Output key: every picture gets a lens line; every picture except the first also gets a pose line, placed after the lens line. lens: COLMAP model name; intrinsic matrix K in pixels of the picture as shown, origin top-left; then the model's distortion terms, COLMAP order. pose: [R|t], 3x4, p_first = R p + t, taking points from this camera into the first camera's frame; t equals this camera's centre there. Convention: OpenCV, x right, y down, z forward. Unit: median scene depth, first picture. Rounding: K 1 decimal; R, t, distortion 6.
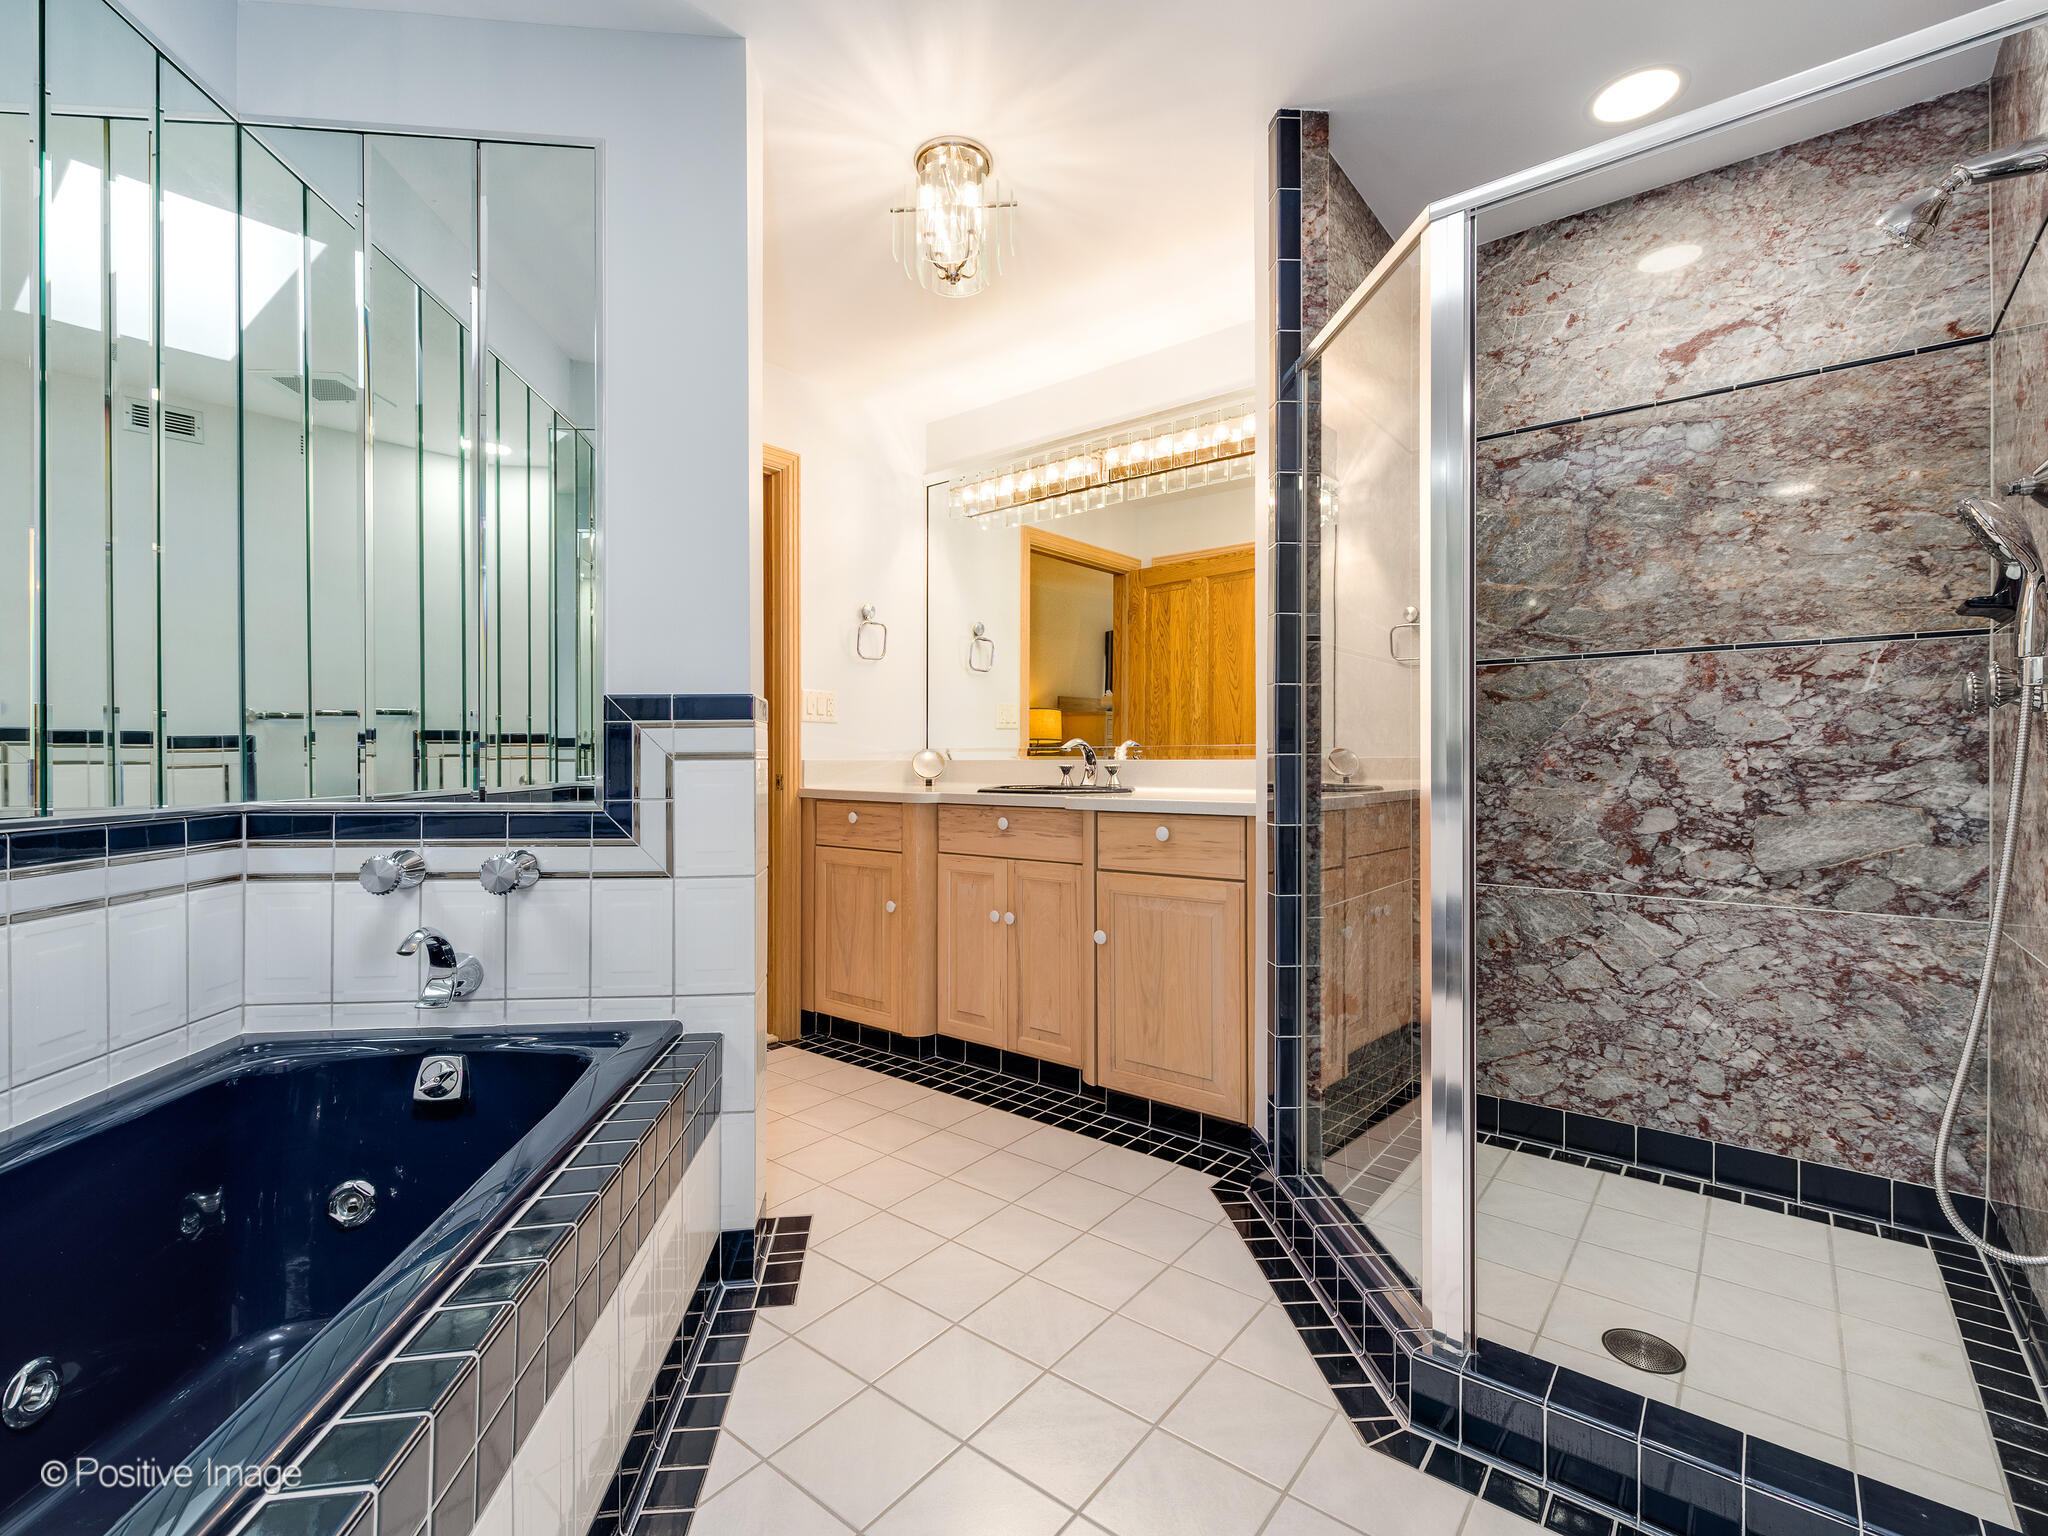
lens RADIAL K [[909.2, 0, 1009.4], [0, 909.2, 764.2], [0, 0, 1]] dist [0.000852, 0.000235]
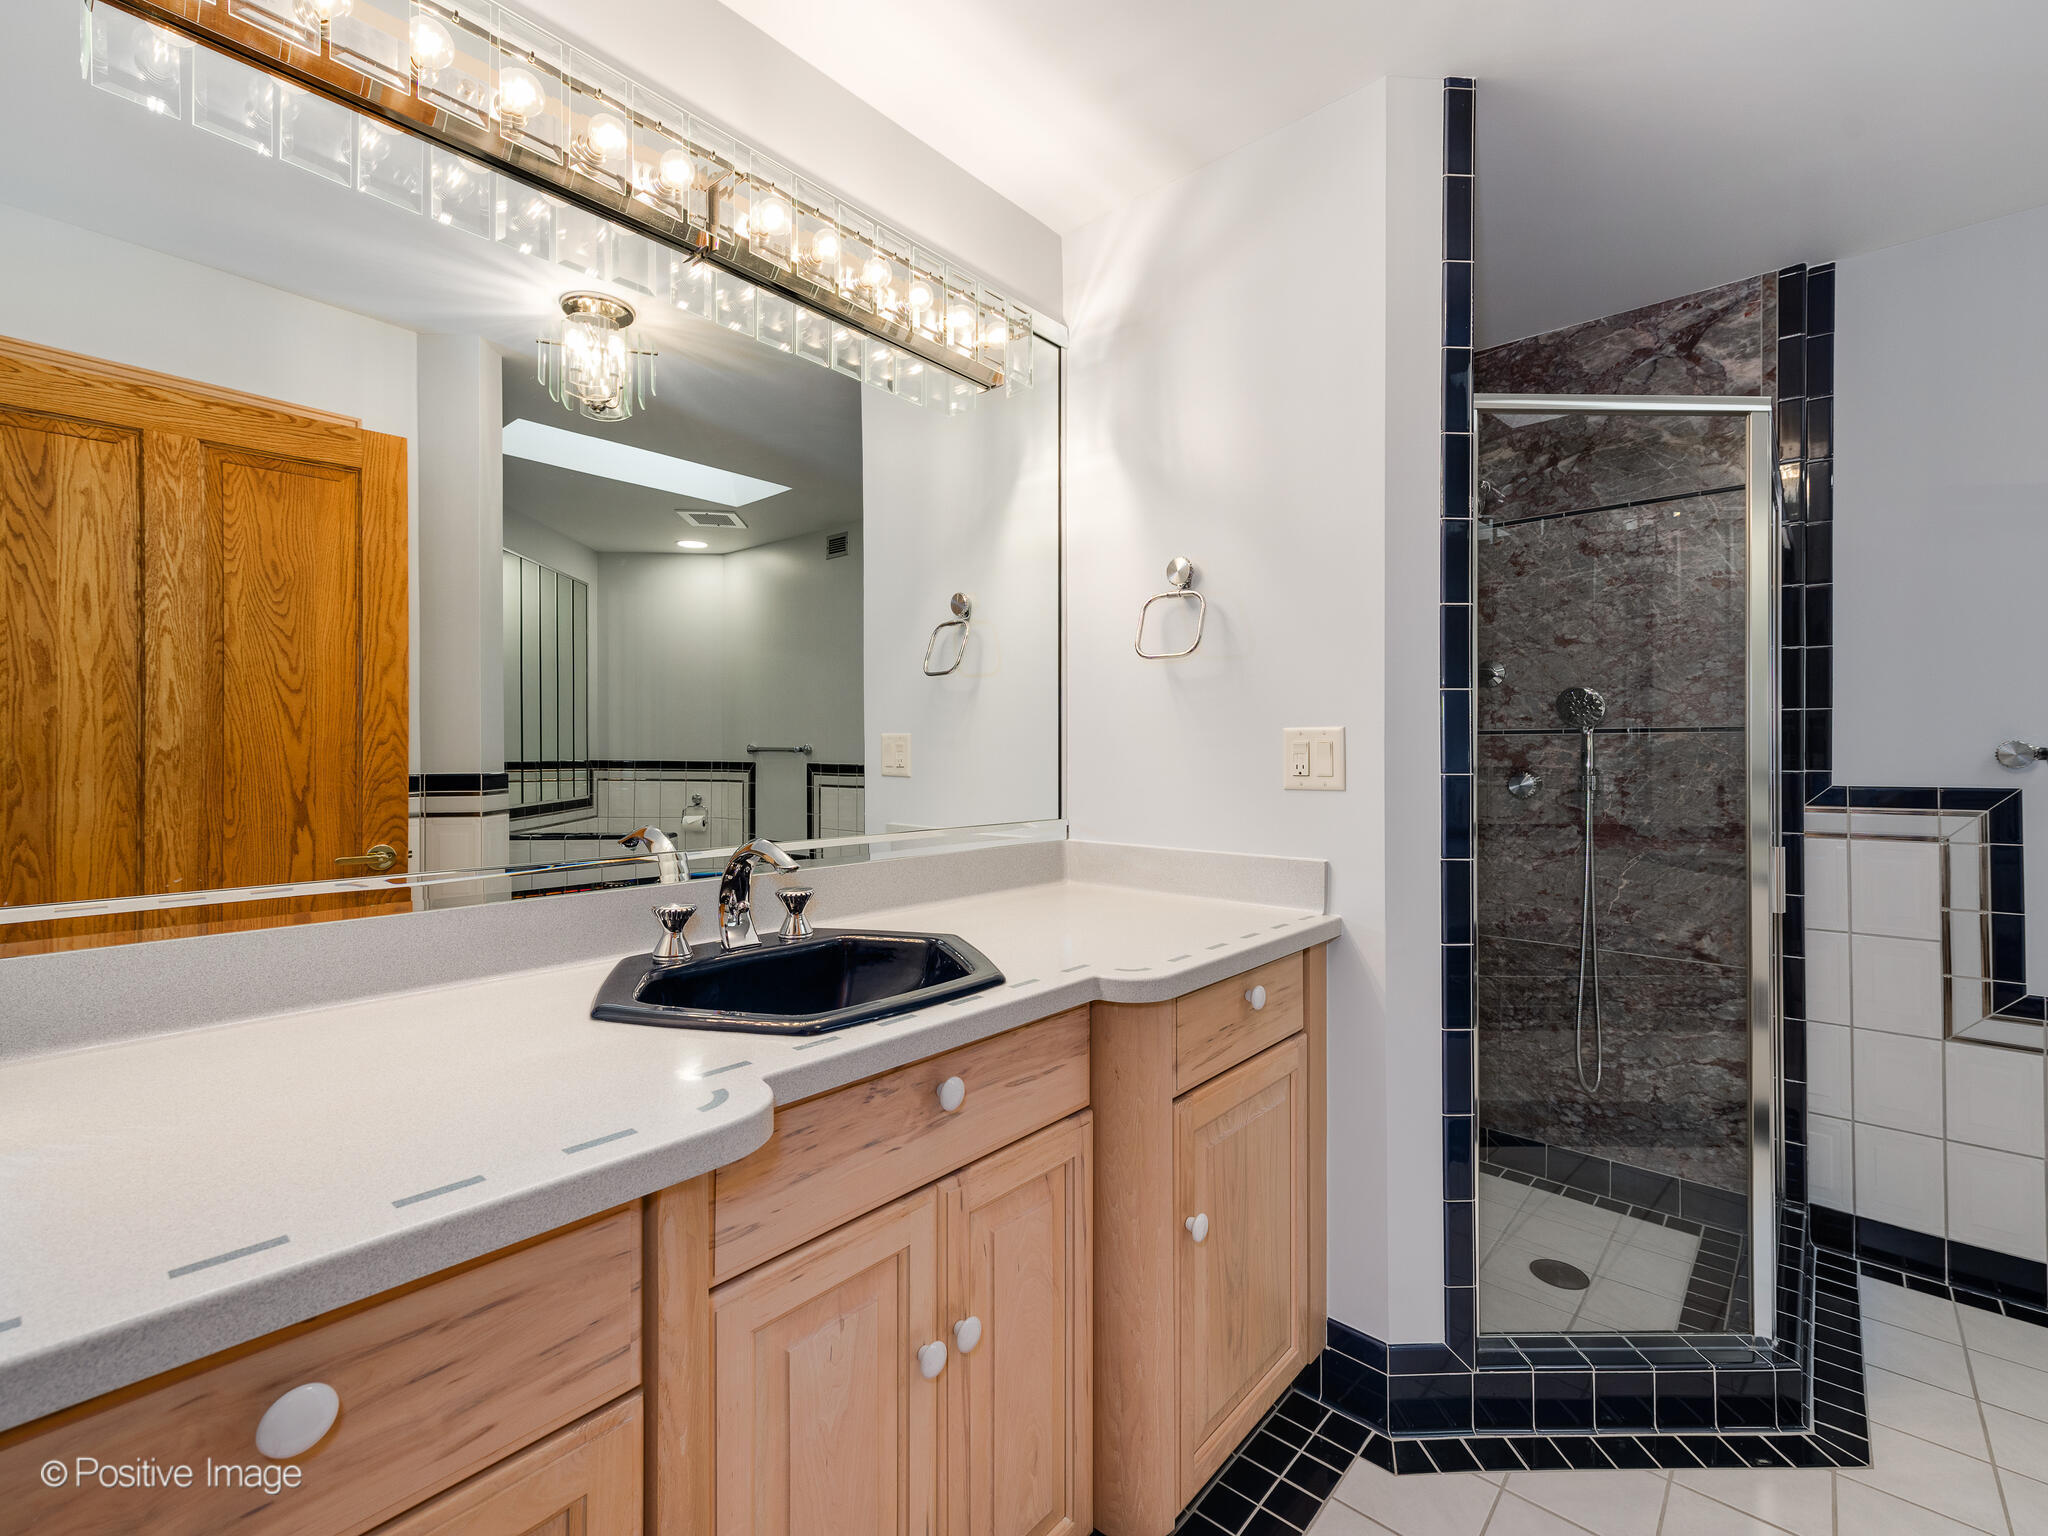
lens RADIAL K [[909.2, 0, 1009.4], [0, 909.2, 764.2], [0, 0, 1]] dist [0.000852, 0.000235]
pose [[0.041799, -0.005382, 0.999112, -0.368116], [0.006902, 0.999963, 0.005098, -0.069453], [-0.999102, 0.006683, 0.041835, 0.937510]]
